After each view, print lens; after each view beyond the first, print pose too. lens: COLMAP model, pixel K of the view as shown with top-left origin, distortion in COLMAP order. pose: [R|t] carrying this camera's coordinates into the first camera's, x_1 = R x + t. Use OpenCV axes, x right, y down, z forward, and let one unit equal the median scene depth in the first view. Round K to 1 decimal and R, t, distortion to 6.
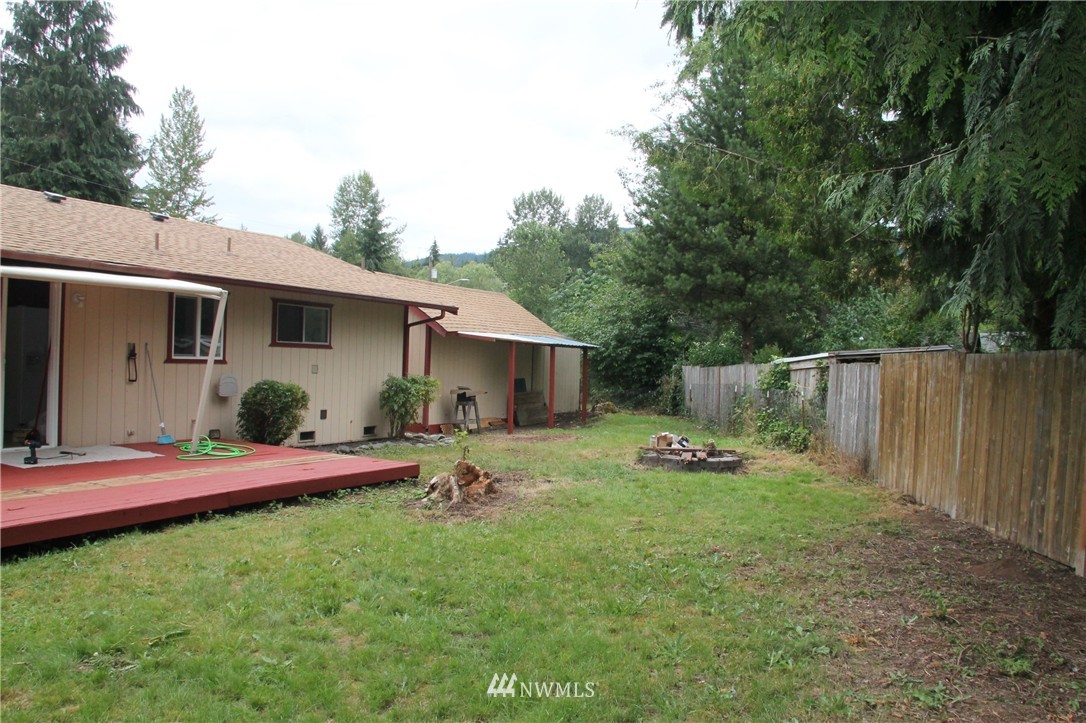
lens RADIAL K [[1069.5, 0, 543.0], [0, 1069.5, 361.5], [0, 0, 1]] dist [-0.008621, -0.002490]
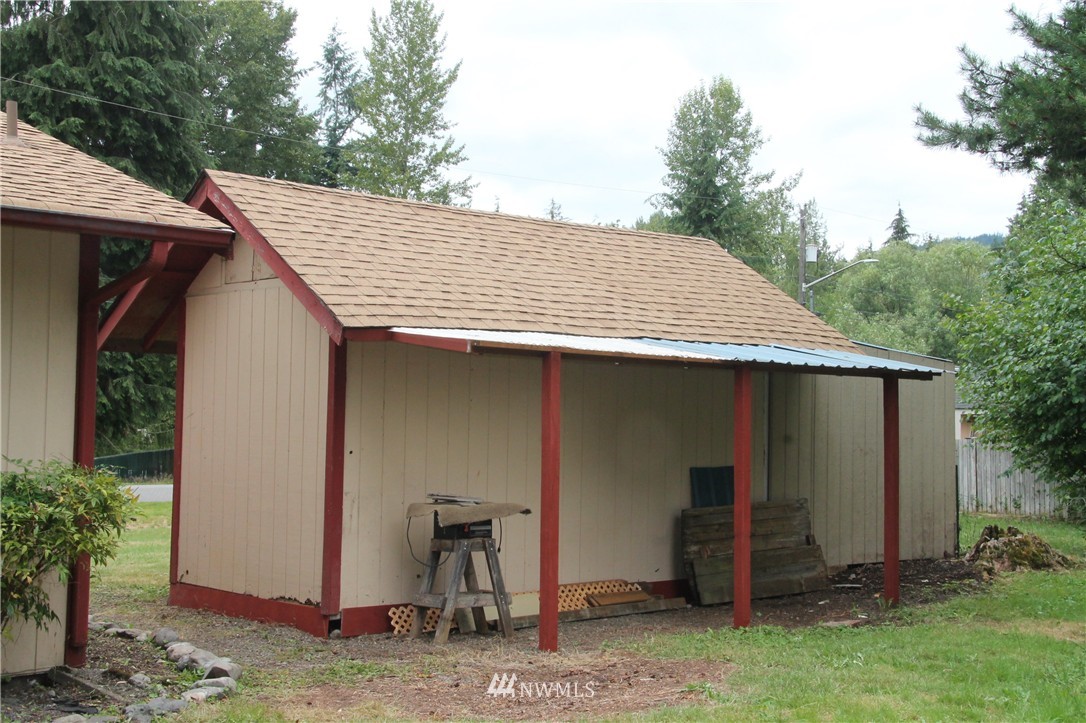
lens RADIAL K [[1631.4, 0, 543.0], [0, 1631.4, 361.5], [0, 0, 1]] dist [0.089096, 0.020437]
pose [[0.928194, -0.027943, -0.371046, 0.082862], [0.011739, 0.998879, -0.045857, 0.003404], [0.371911, 0.038209, 0.927482, 0.310384]]
